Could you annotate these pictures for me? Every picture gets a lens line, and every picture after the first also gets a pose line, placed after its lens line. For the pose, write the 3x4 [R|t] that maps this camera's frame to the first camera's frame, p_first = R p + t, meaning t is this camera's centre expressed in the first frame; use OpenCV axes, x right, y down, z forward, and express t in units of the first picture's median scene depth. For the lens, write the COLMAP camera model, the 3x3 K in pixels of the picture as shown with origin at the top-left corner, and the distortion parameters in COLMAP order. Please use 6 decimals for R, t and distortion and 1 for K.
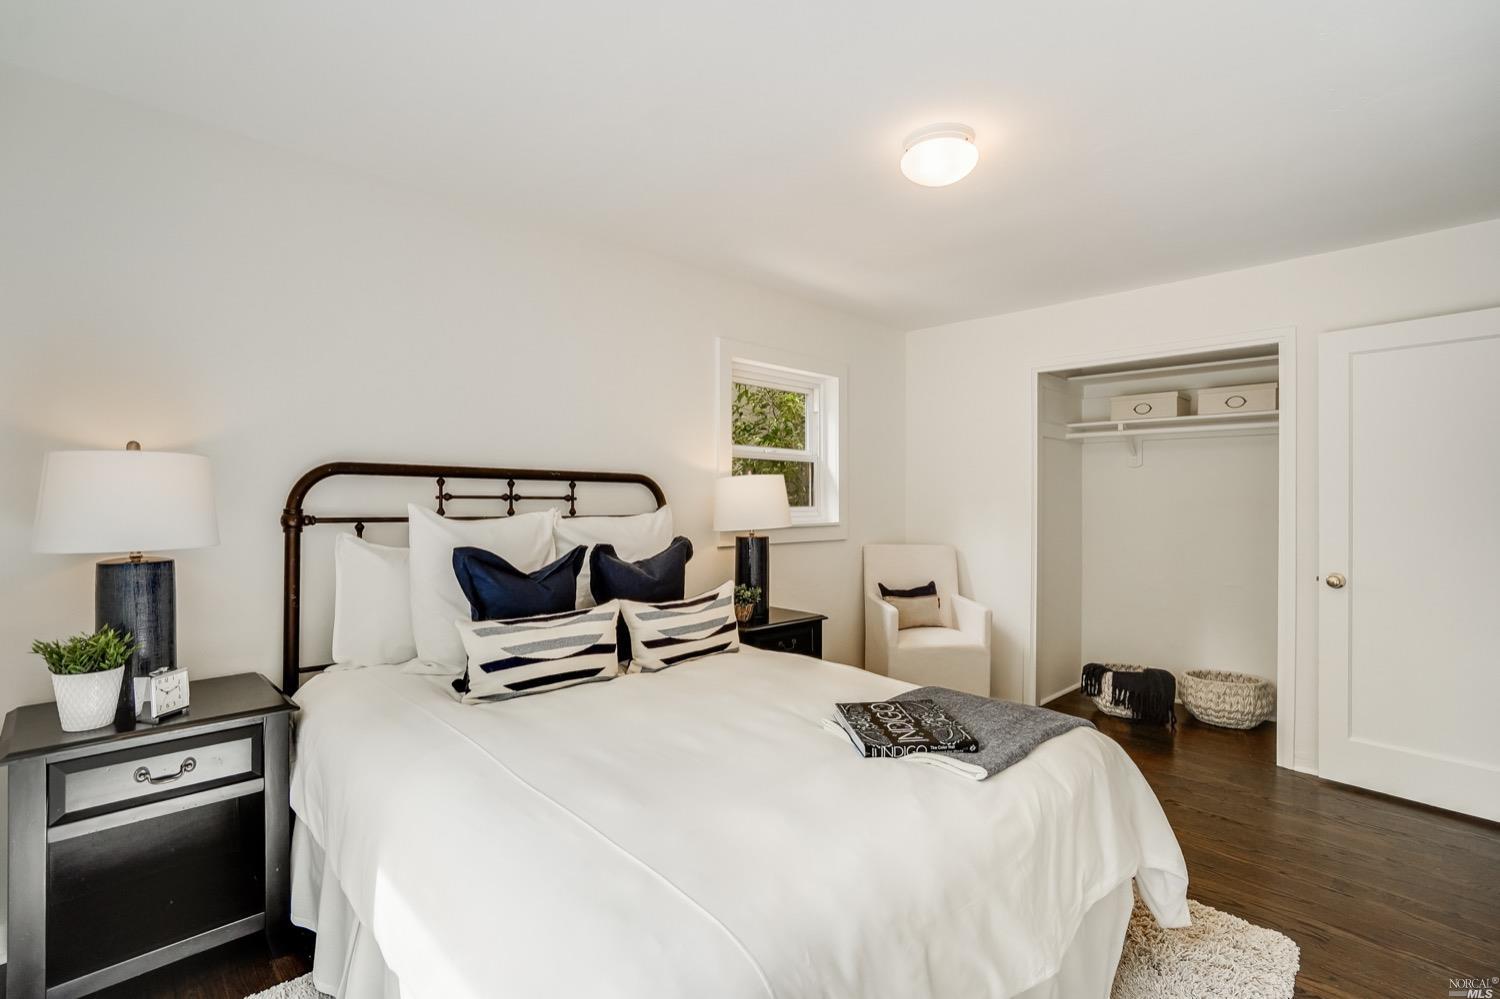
lens RADIAL K [[689.0, 0, 745.7], [0, 689.0, 500.5], [0, 0, 1]] dist [-0.043998, 0.007100]
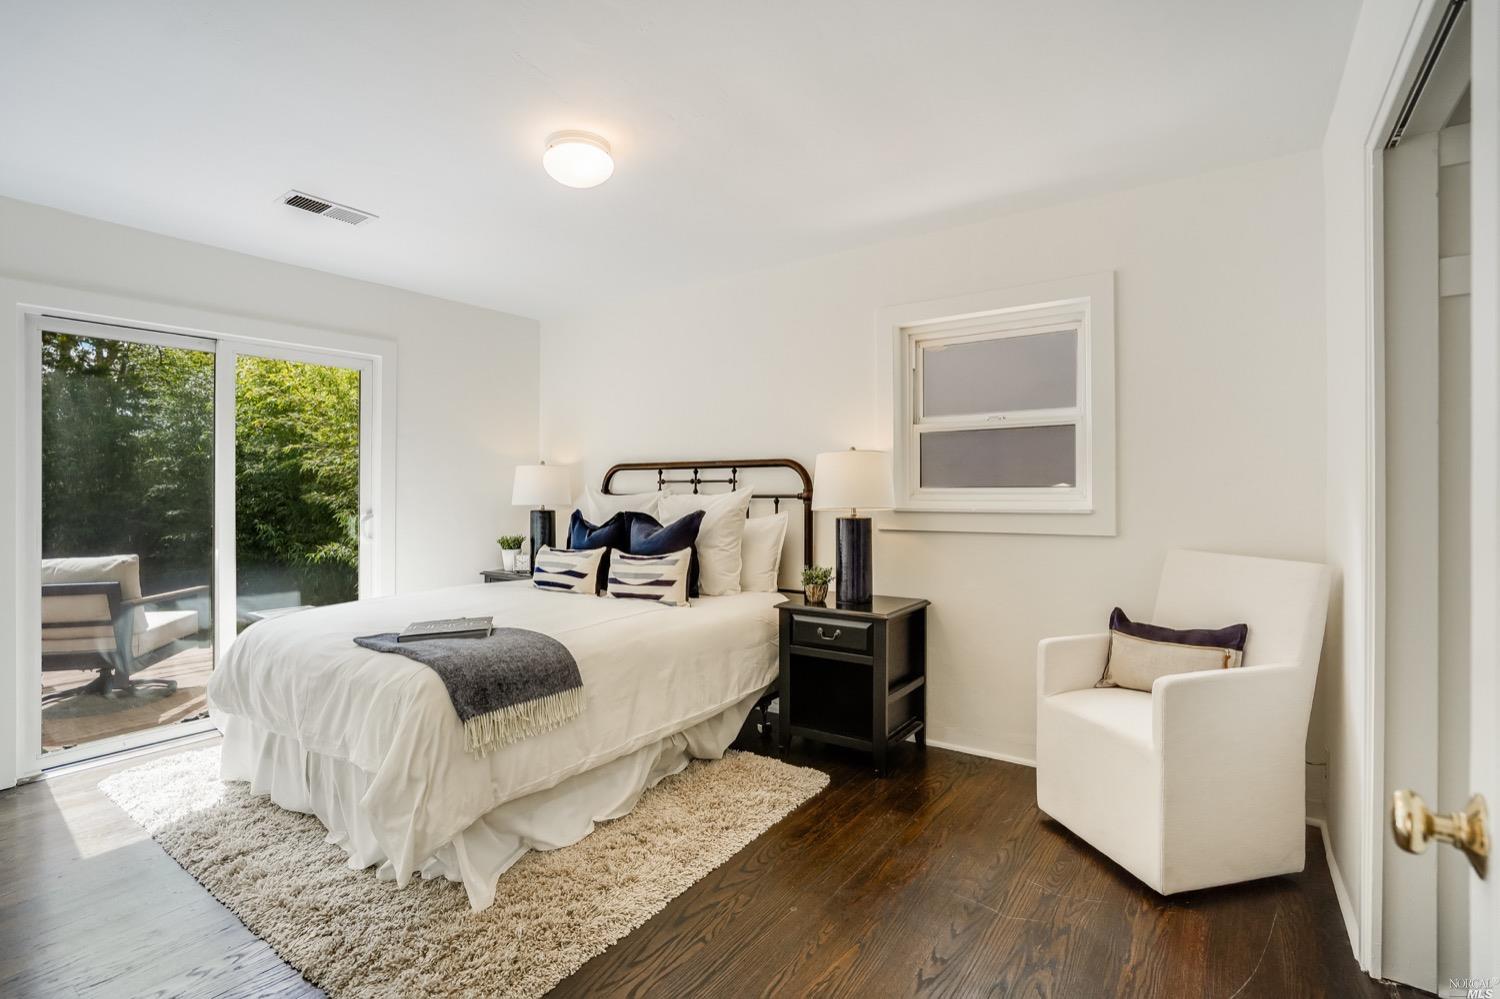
lens RADIAL K [[689.0, 0, 751.3], [0, 689.0, 498.1], [0, 0, 1]] dist [-0.043998, 0.007100]
pose [[0.215252, 0.016249, -0.976423, 1.108652], [0.011116, 0.999756, 0.019088, 0.004455], [0.976495, -0.014963, 0.215019, 0.789916]]
